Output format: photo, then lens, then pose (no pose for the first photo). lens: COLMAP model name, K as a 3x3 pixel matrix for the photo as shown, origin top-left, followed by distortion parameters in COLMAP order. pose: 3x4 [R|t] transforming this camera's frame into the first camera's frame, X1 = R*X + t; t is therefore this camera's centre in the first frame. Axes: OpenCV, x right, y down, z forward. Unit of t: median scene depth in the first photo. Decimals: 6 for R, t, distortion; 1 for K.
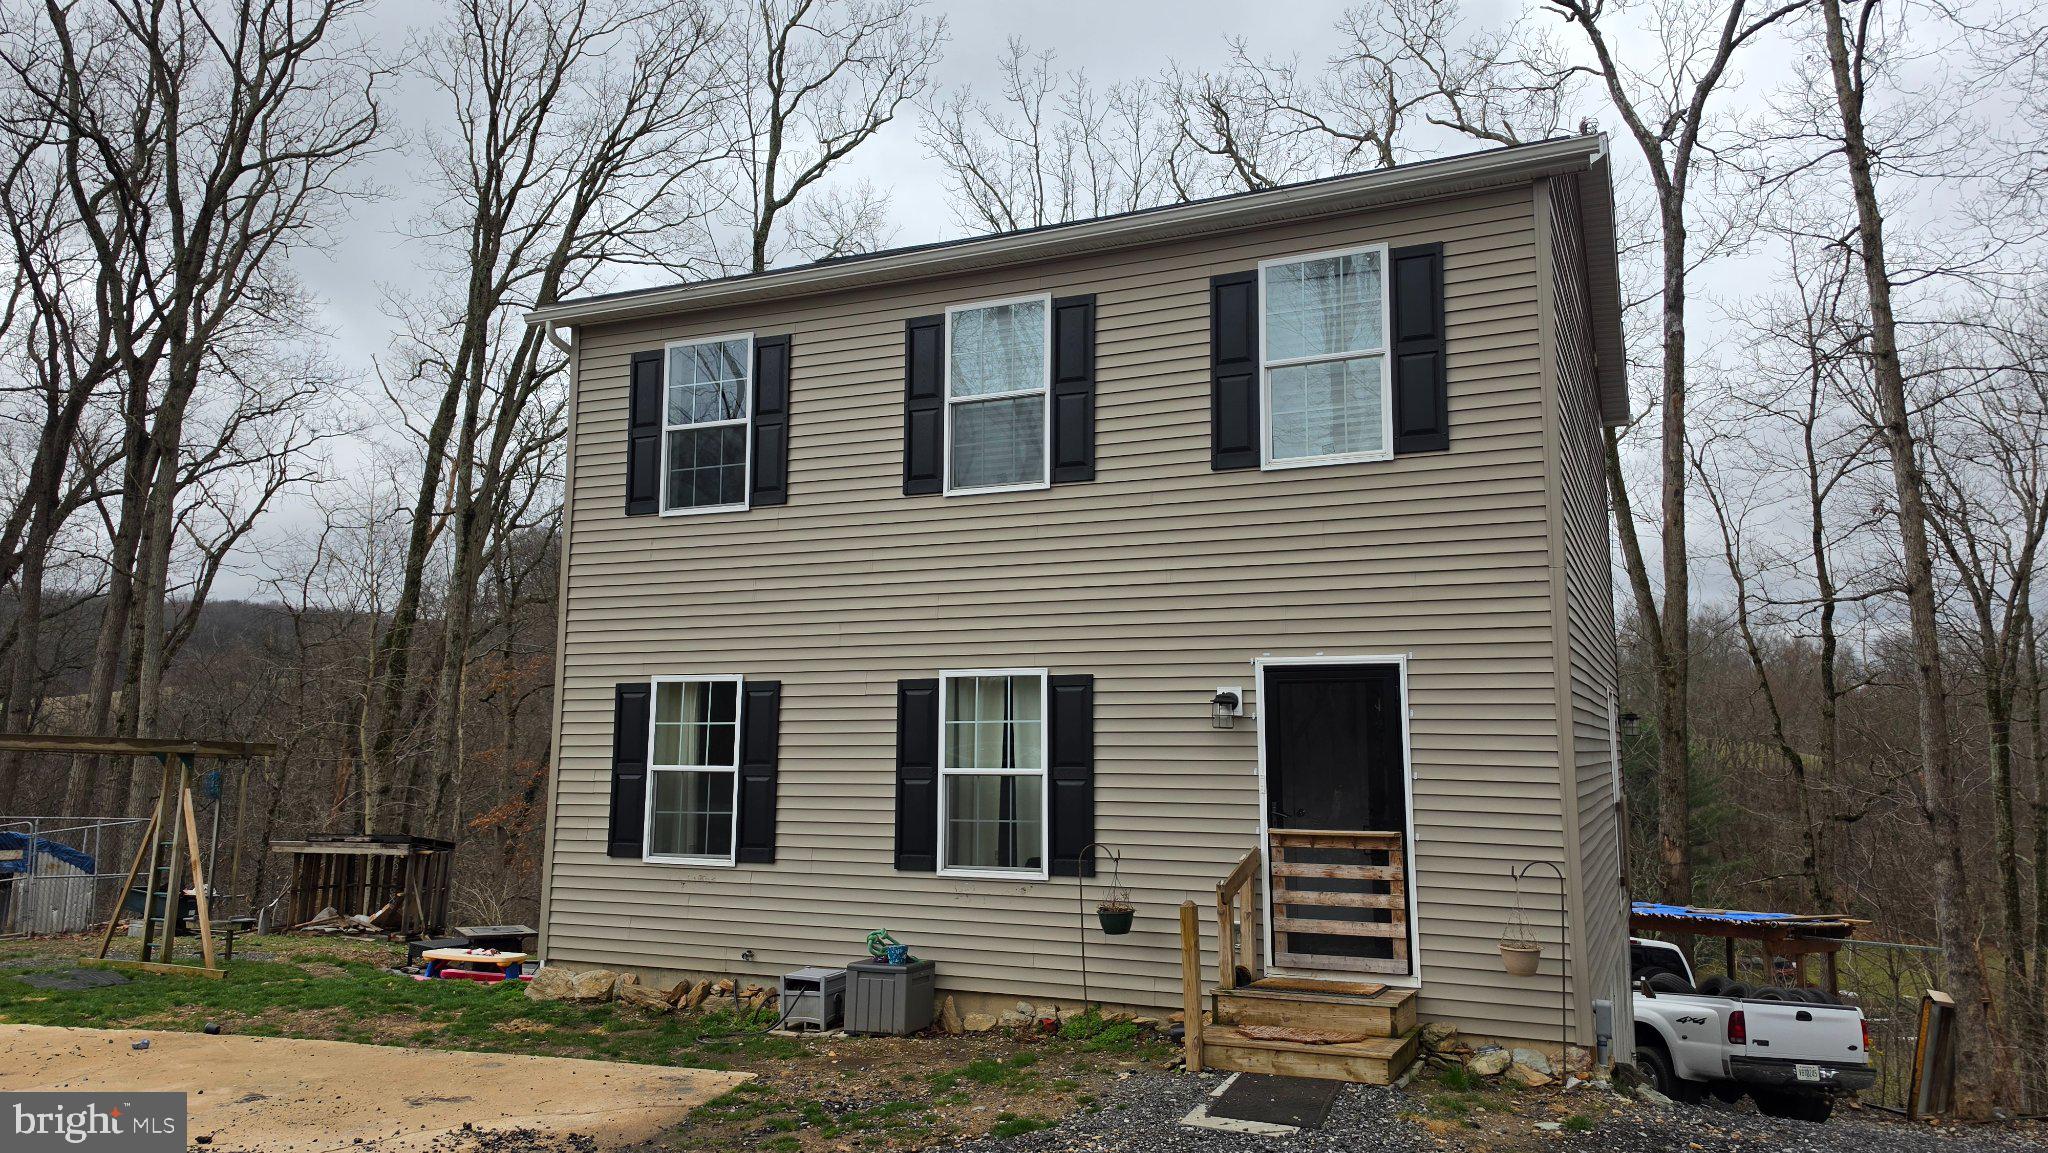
lens RADIAL K [[1367.7, 0, 1025.8], [0, 1367.7, 567.8], [0, 0, 1]] dist [0.091945, -0.100472]
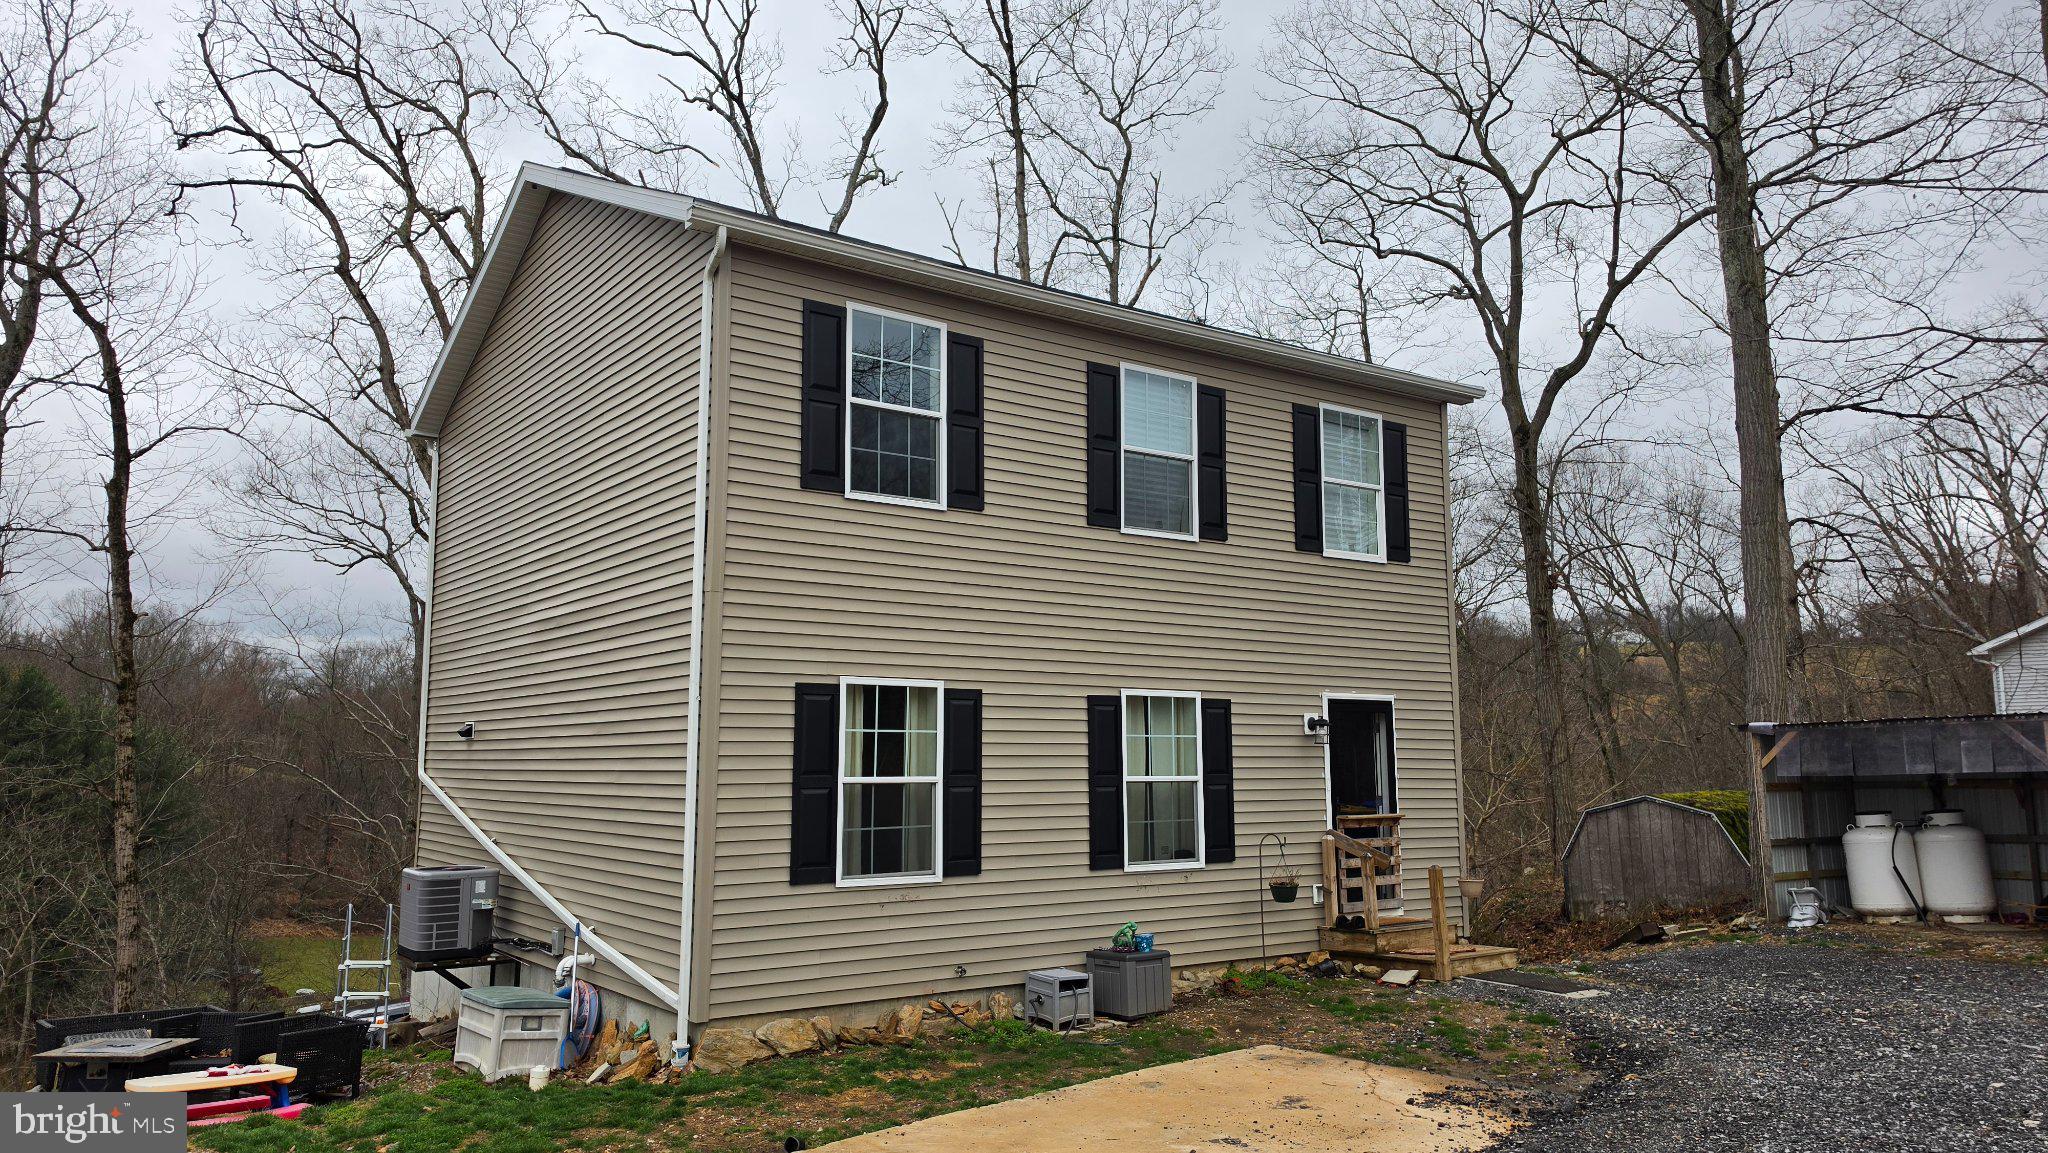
lens RADIAL K [[1402.6, 0, 1027.3], [0, 1402.6, 574.8], [0, 0, 1]] dist [0.086197, -0.112216]
pose [[0.509766, 0.108151, 0.853488, -1.051308], [-0.113335, 0.991863, -0.057994, 0.055826], [-0.852815, -0.067167, 0.517875, 0.461829]]
